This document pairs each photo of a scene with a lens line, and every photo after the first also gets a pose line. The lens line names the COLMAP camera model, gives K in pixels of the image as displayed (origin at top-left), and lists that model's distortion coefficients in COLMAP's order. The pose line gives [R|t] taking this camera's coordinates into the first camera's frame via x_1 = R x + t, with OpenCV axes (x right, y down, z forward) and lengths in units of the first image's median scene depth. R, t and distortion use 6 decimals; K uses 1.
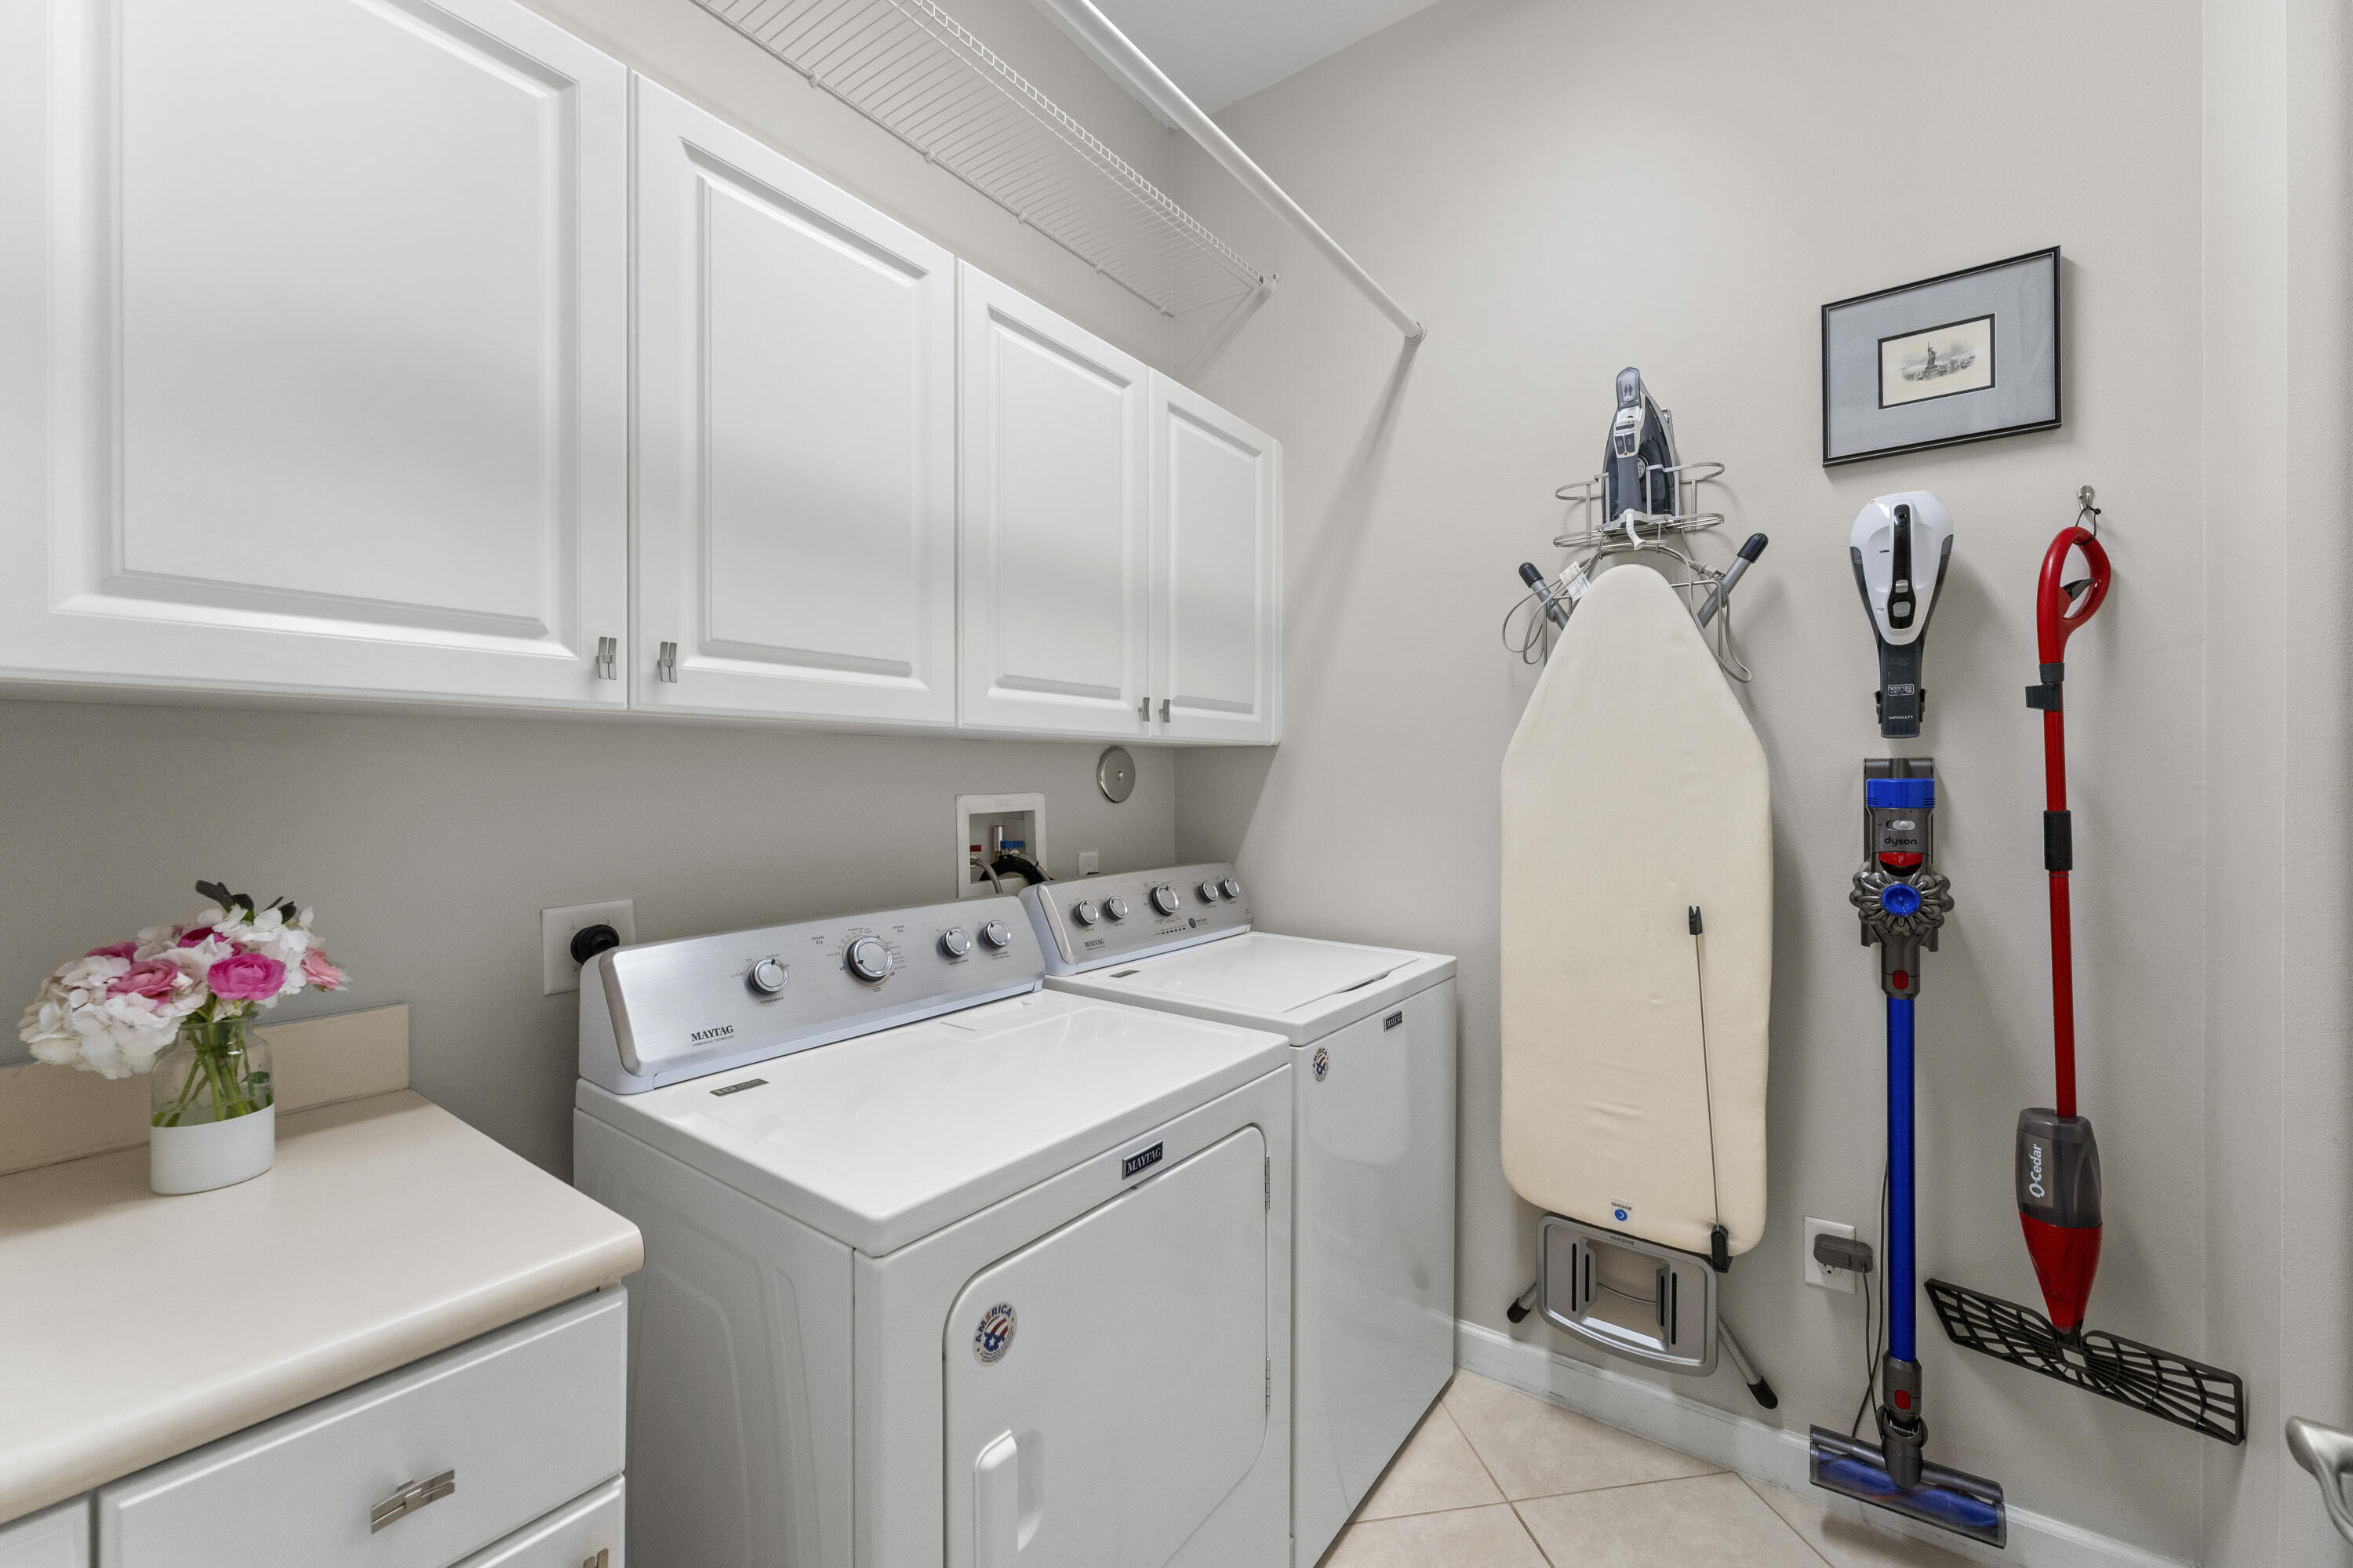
lens RADIAL K [[949.7, 0, 1201.0], [0, 949.7, 767.2], [0, 0, 1]] dist [0.012219, 0.002862]
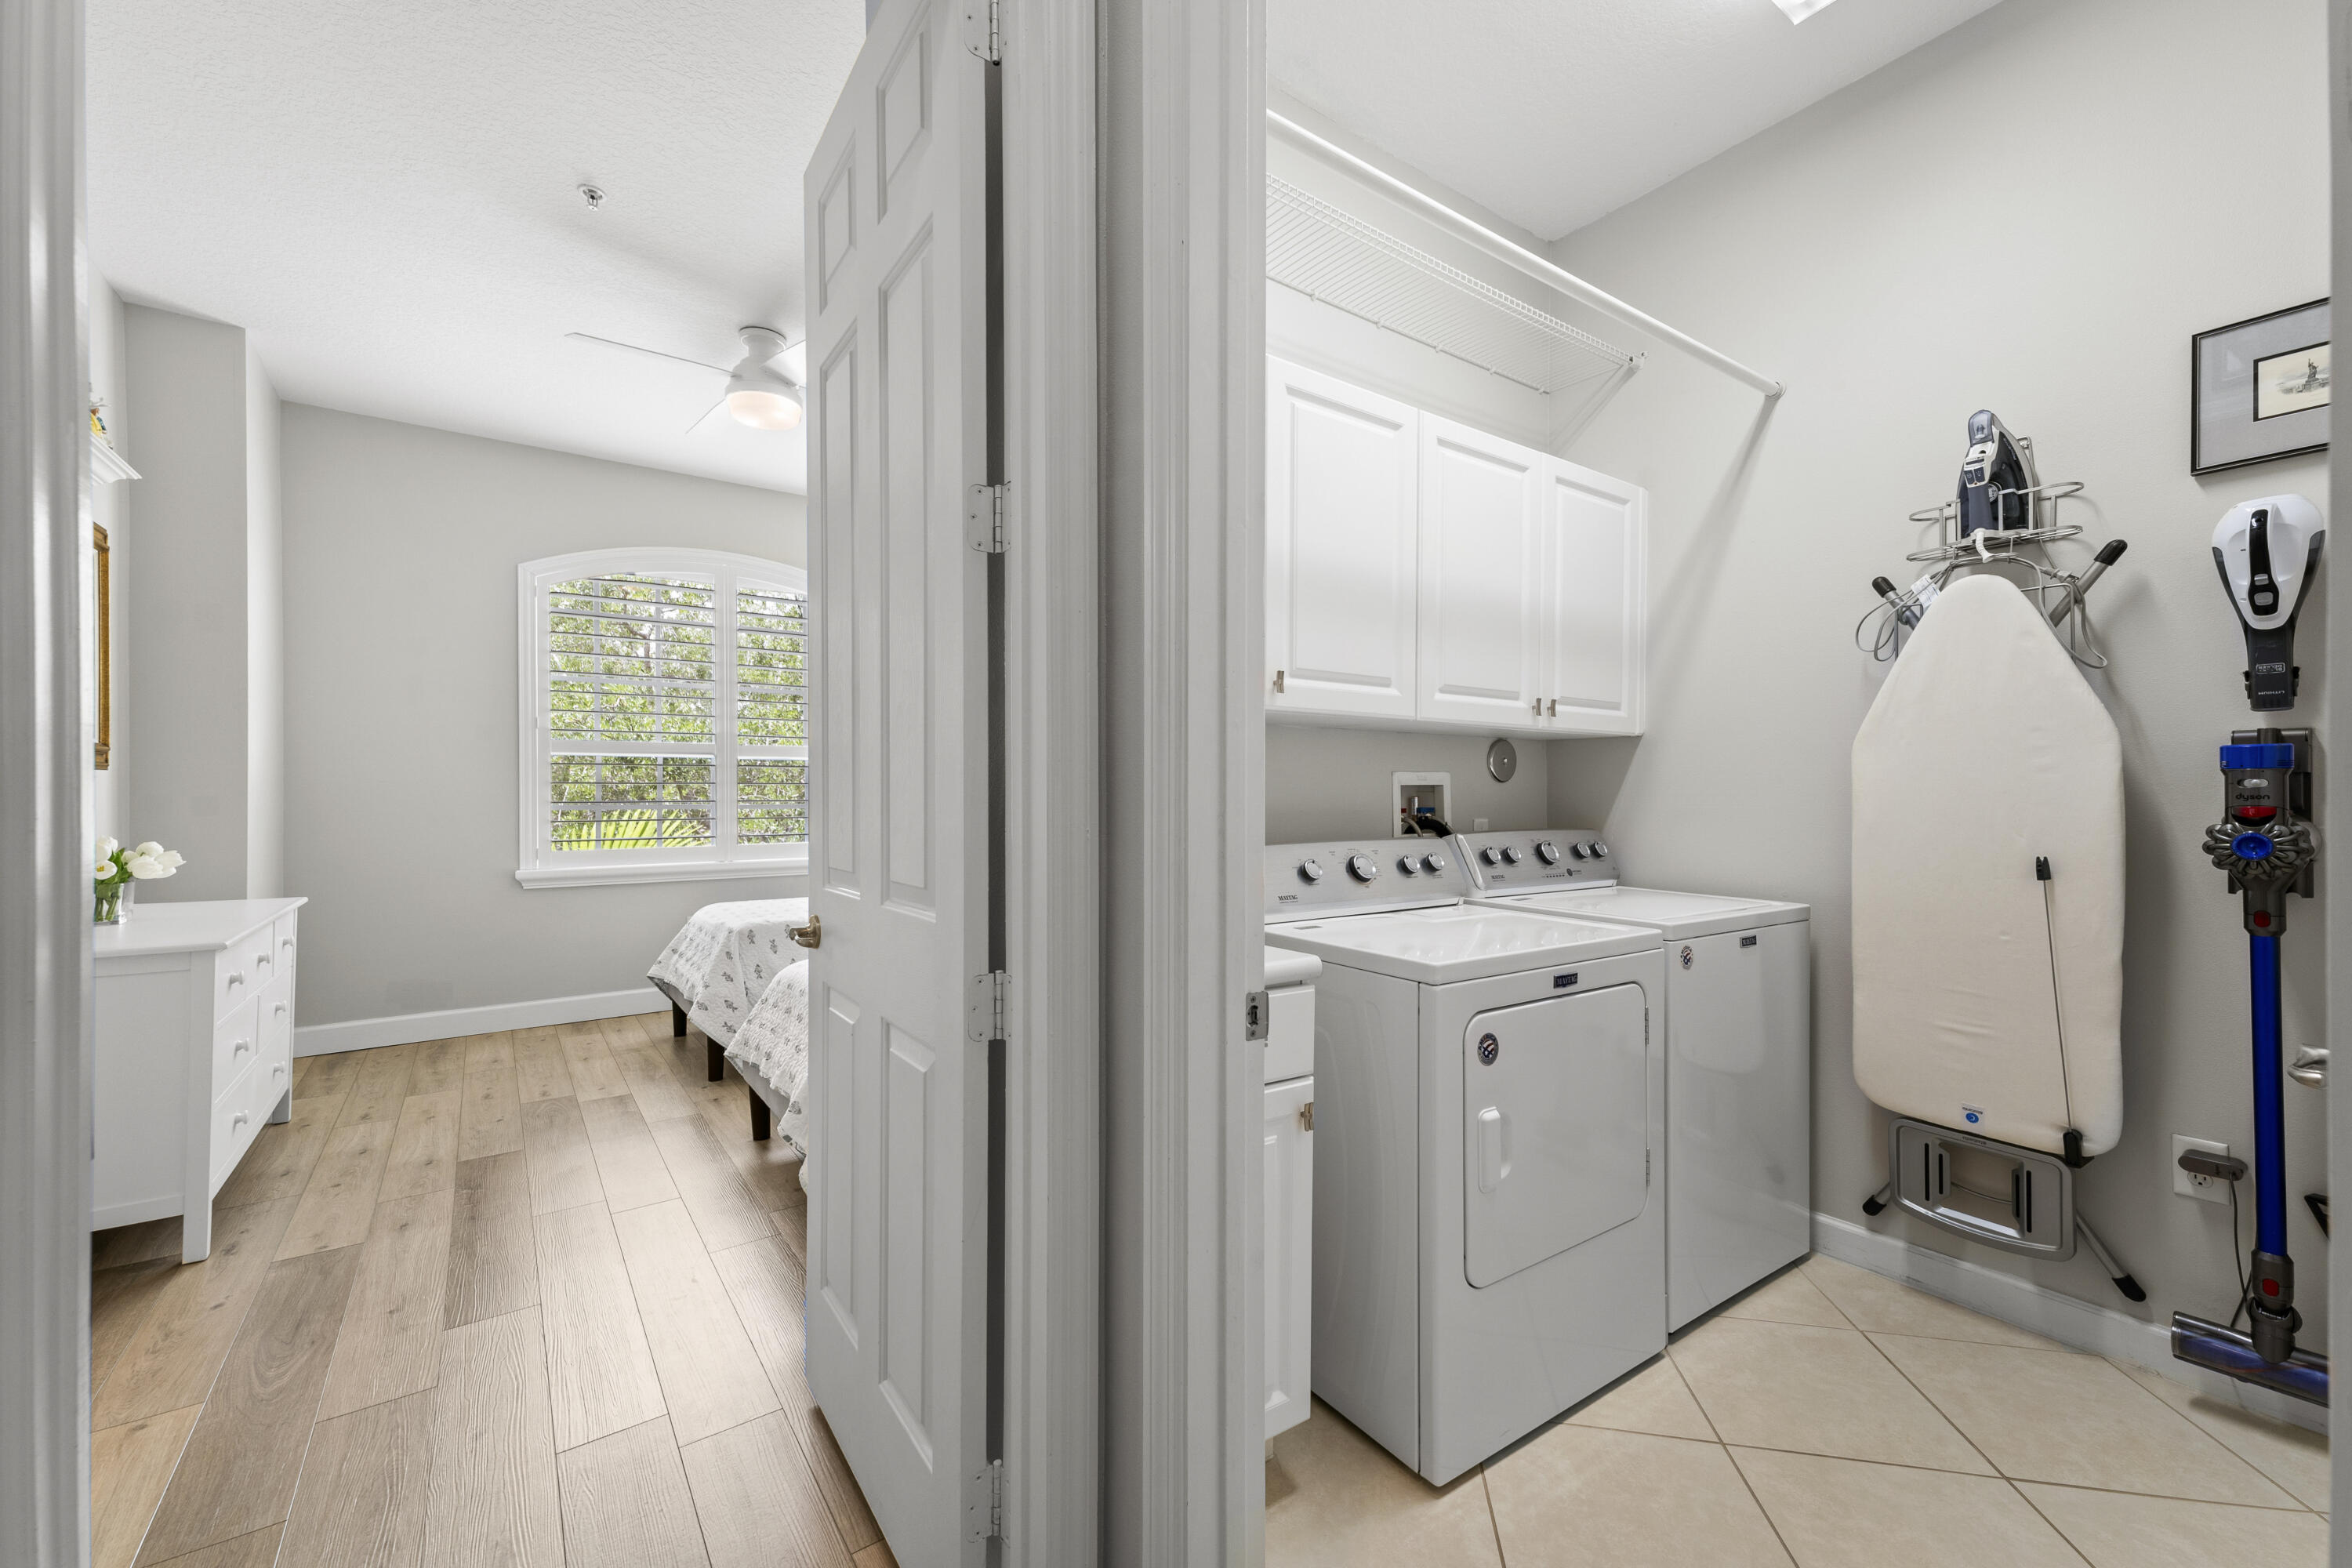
lens RADIAL K [[949.2, 0, 1159.1], [0, 949.2, 783.0], [0, 0, 1]] dist [0.012219, 0.002862]
pose [[0.935298, 0.002077, -0.353854, -0.092013], [-0.002281, 0.999997, -0.000161, 0.054402], [0.353853, 0.000958, 0.935301, -0.507498]]
